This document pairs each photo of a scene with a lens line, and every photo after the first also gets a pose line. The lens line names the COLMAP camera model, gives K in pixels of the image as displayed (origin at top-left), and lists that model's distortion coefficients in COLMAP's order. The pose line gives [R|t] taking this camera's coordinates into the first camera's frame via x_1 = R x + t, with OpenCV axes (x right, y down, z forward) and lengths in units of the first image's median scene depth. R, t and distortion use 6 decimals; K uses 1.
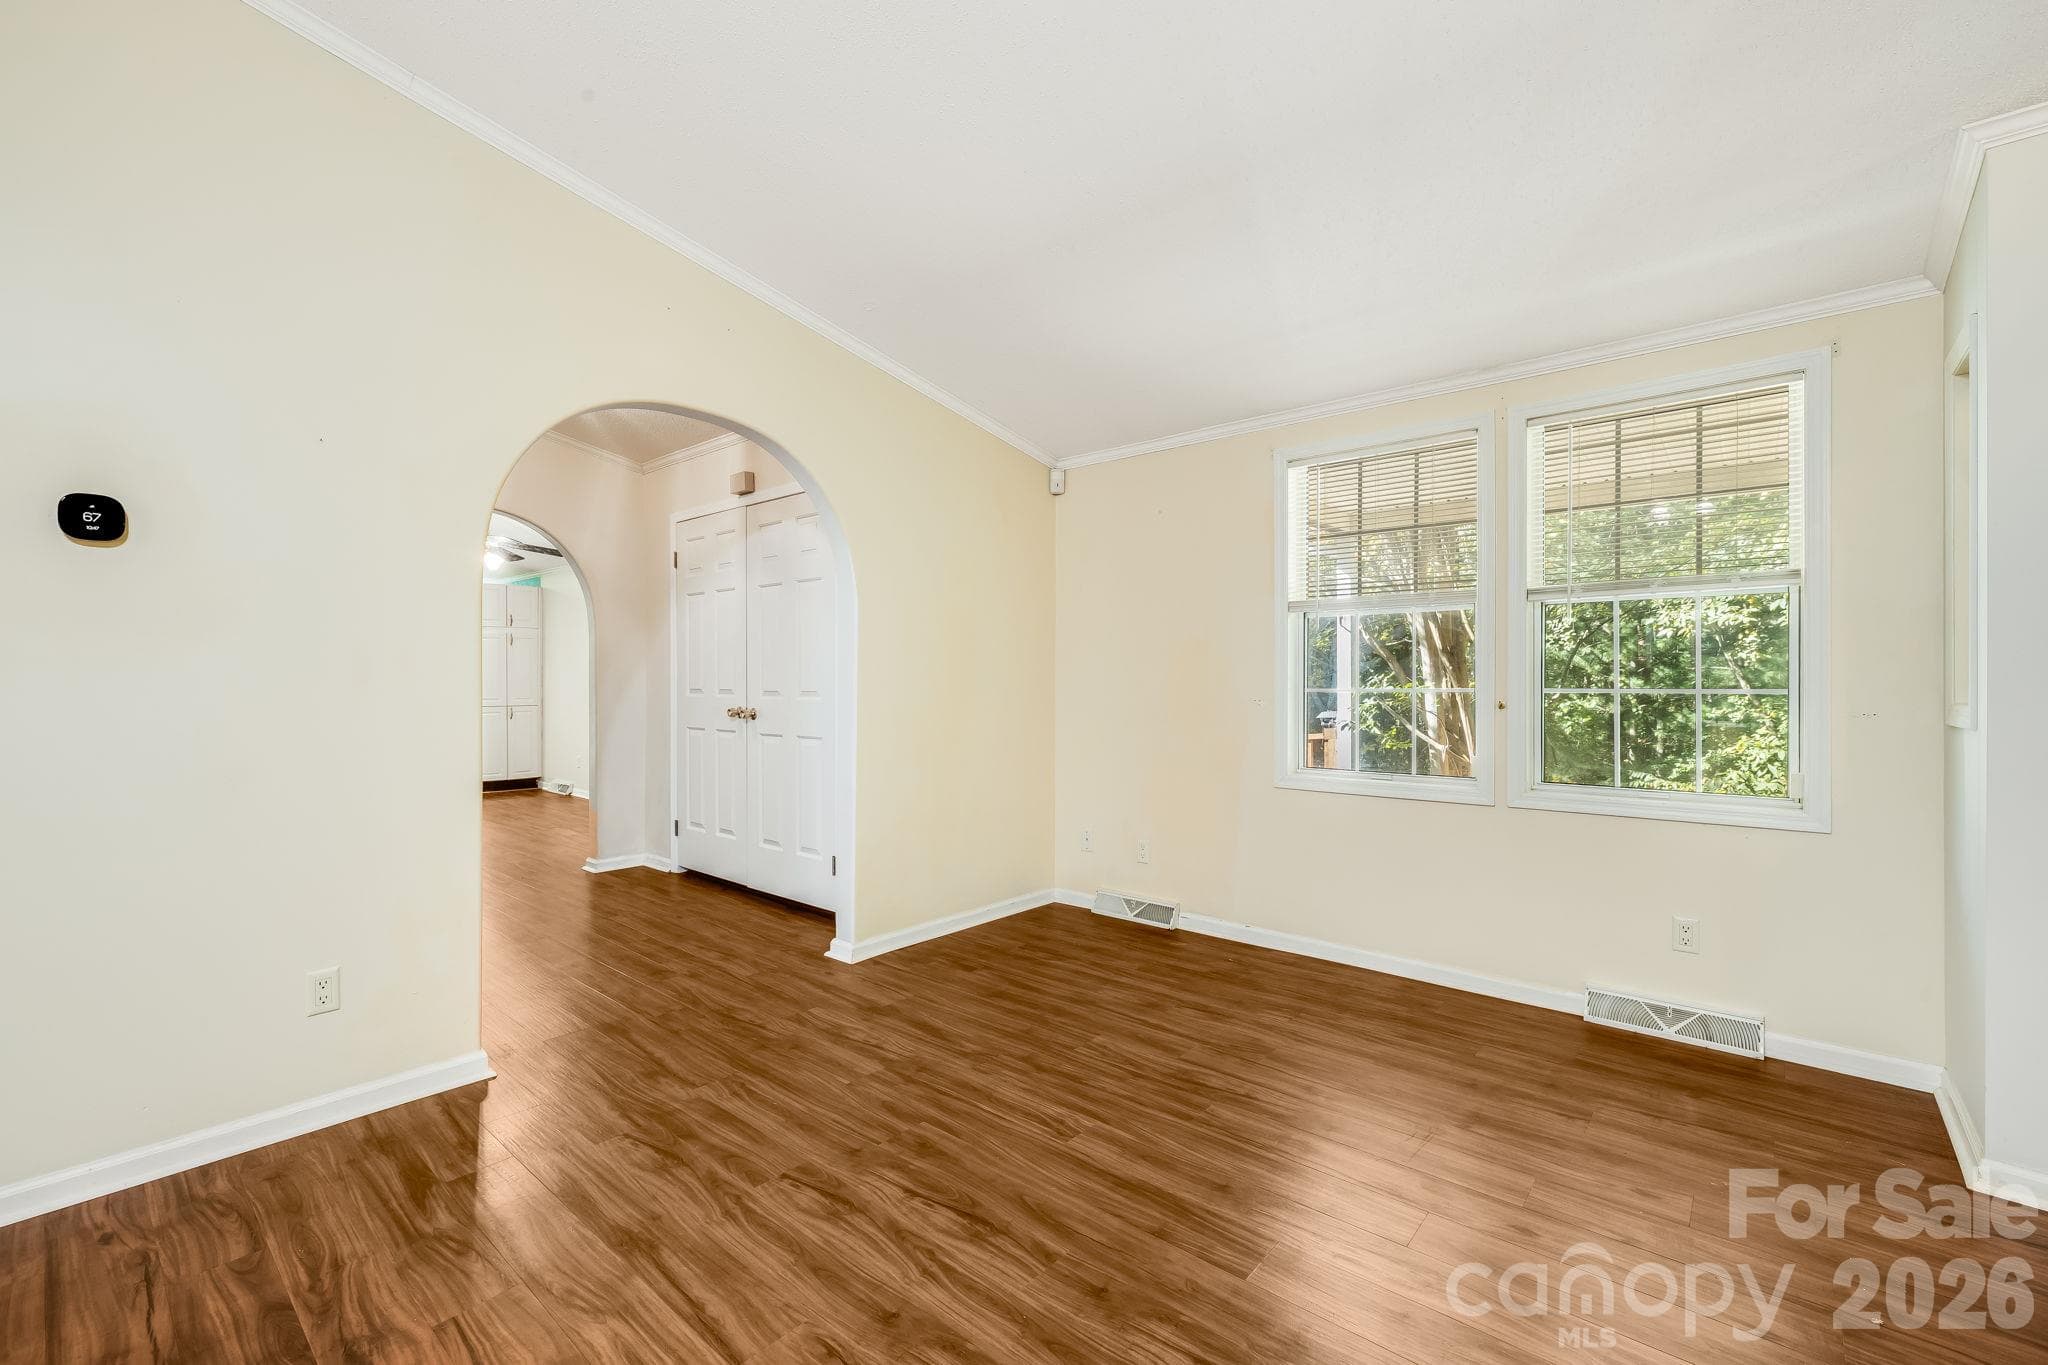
lens RADIAL K [[856.5, 0, 1016.2], [0, 856.5, 677.9], [0, 0, 1]] dist [-0.000830, 0.000139]
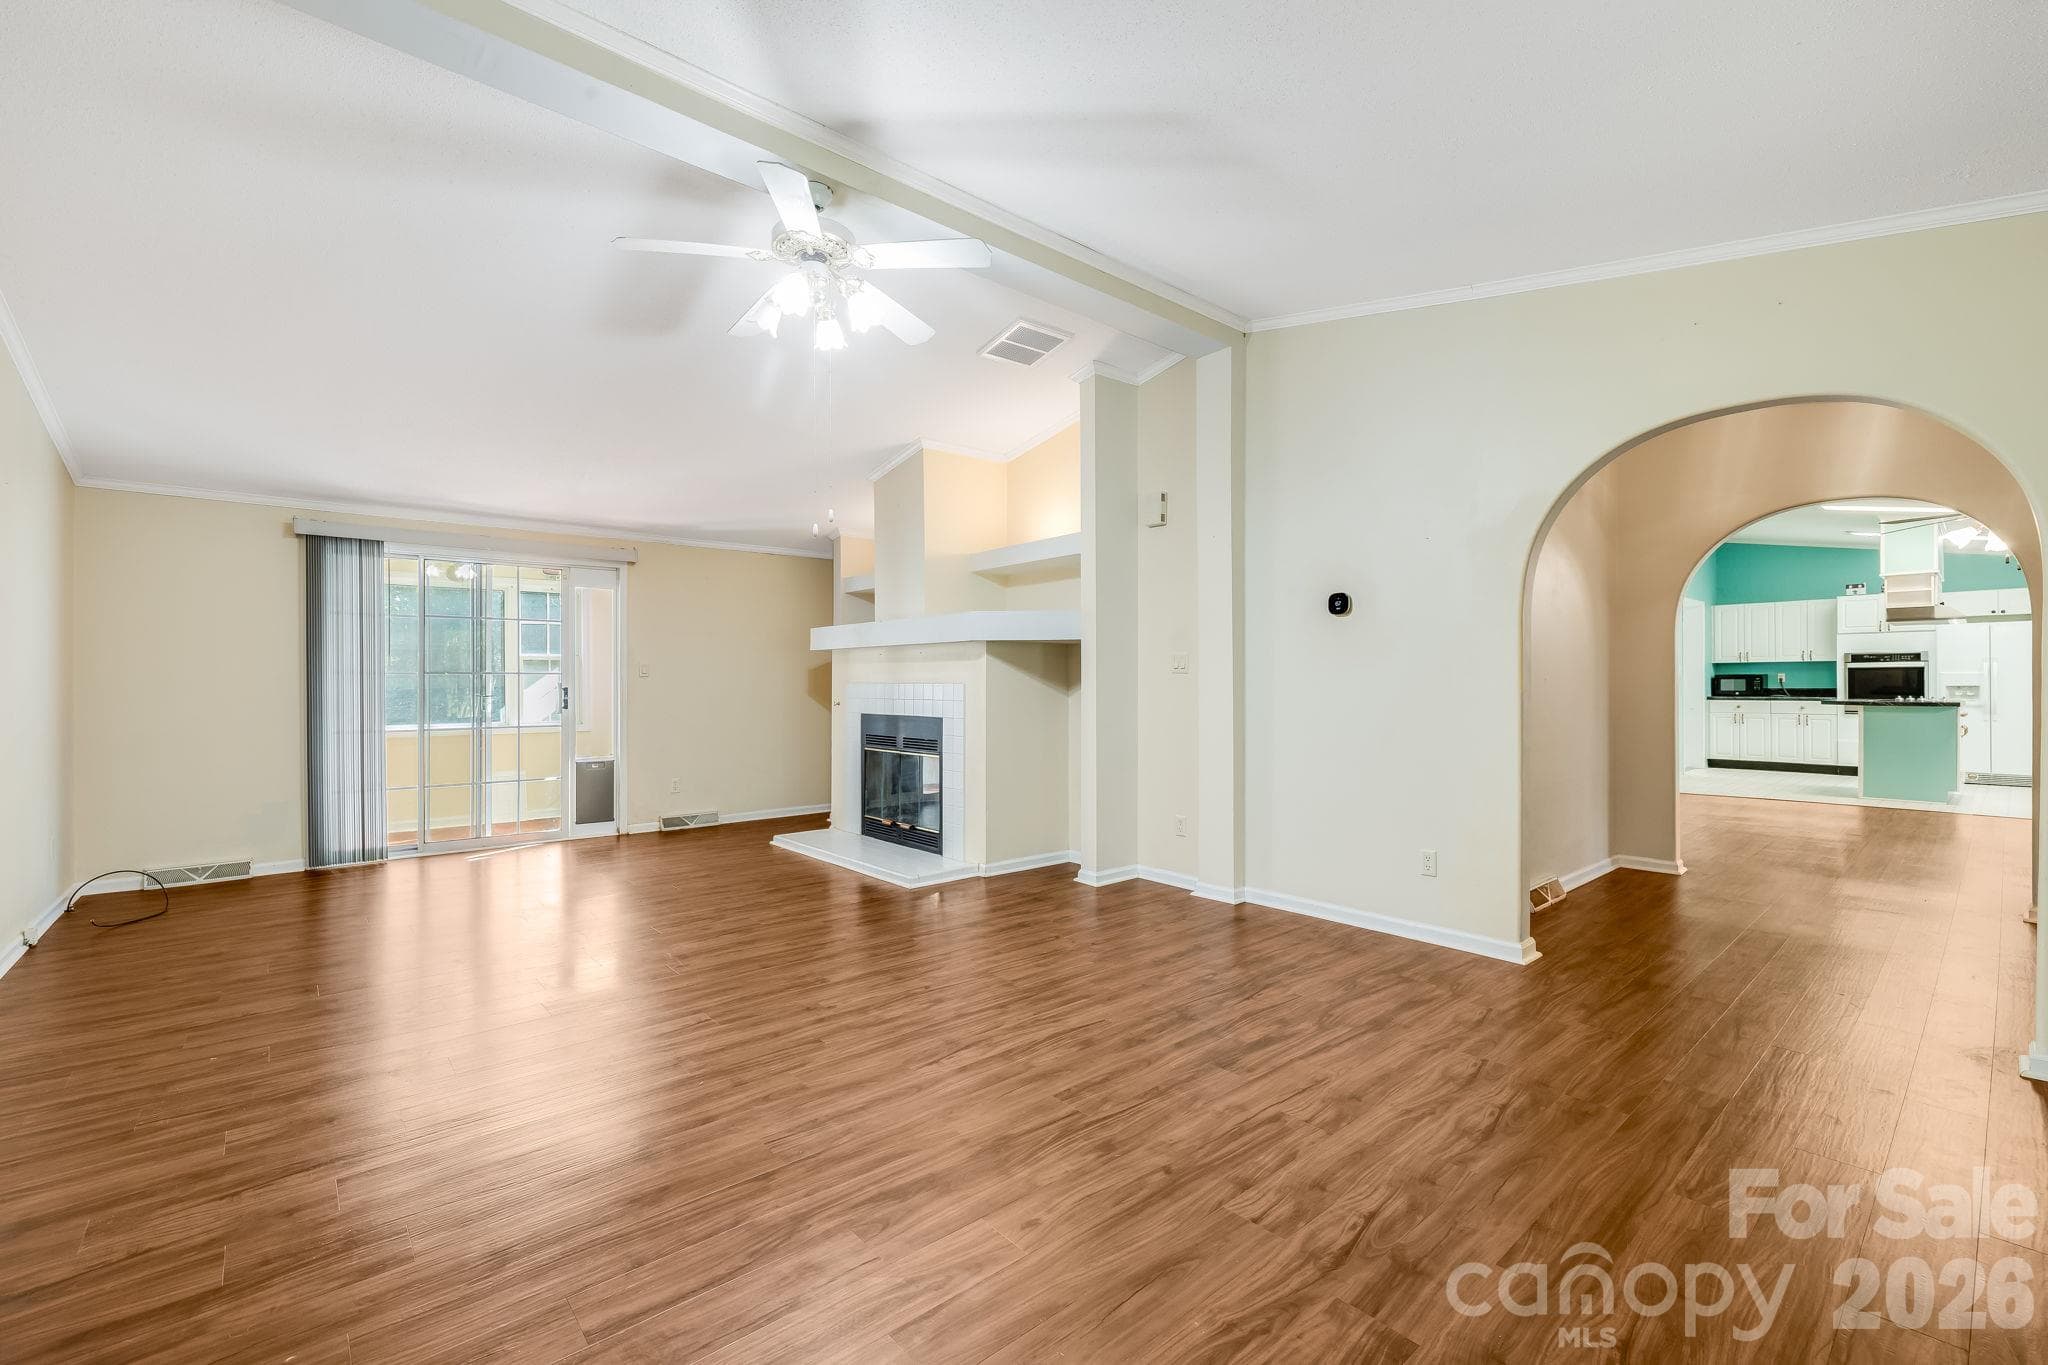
lens RADIAL K [[844.8, 0, 1015.9], [0, 844.8, 685.7], [0, 0, 1]] dist [-0.001557, -0.000194]
pose [[-0.122956, 0.006354, -0.992392, 1.204792], [0.005419, 0.999969, 0.005731, -0.000310], [0.992397, -0.004673, -0.122987, 0.500228]]
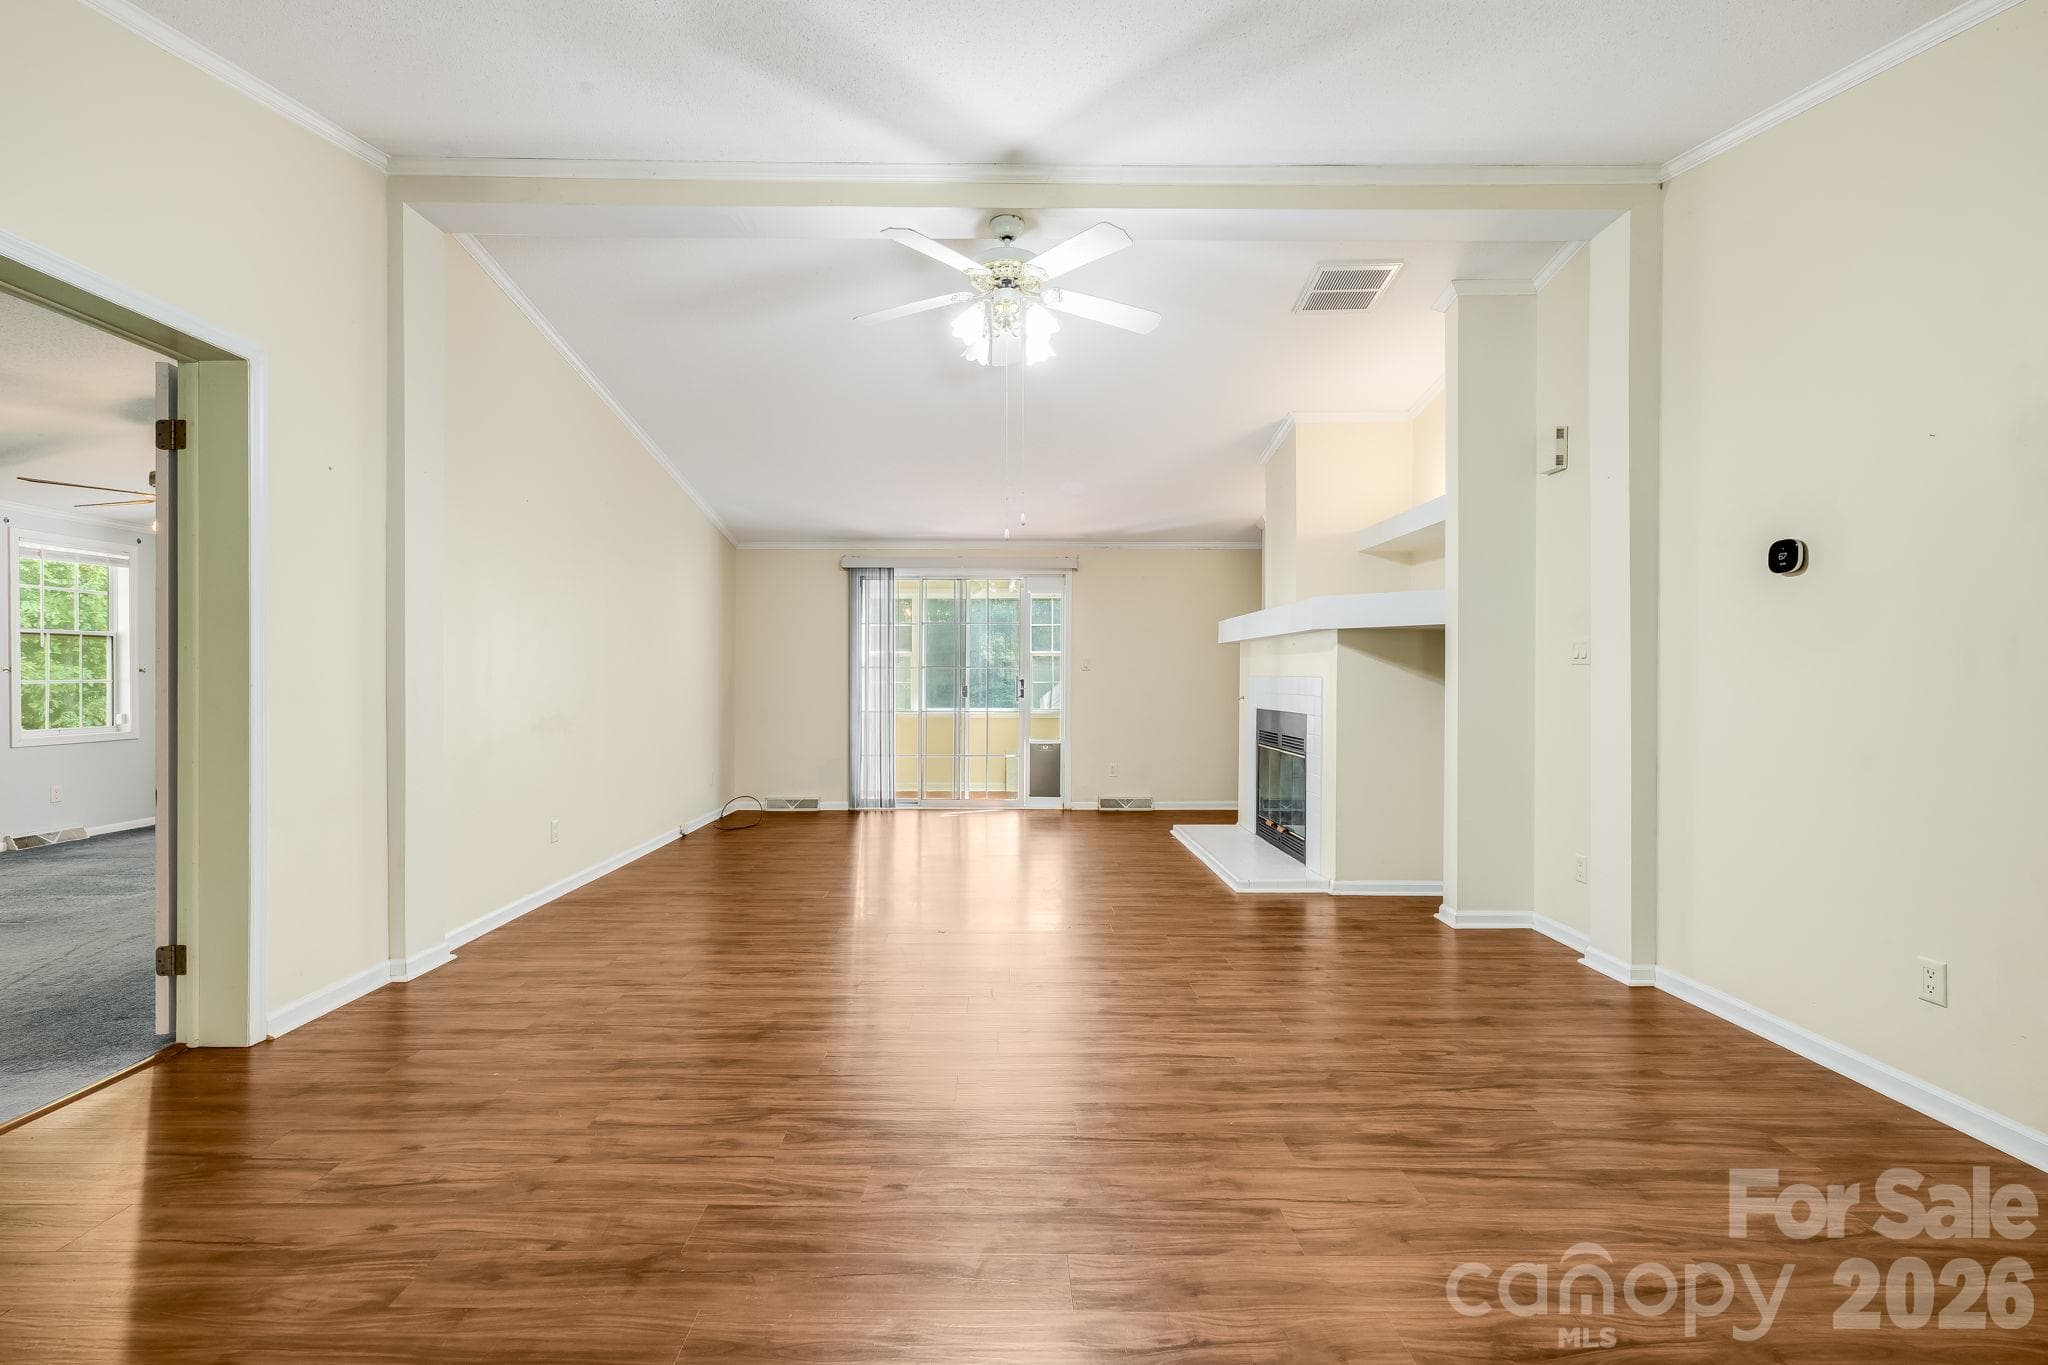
lens RADIAL K [[856.5, 0, 1016.2], [0, 856.5, 677.9], [0, 0, 1]] dist [-0.000830, 0.000139]
pose [[-0.725491, 0.001404, -0.688230, 0.849455], [0.001220, 0.999999, 0.000754, 0.007435], [0.688230, -0.000293, -0.725492, 1.249848]]
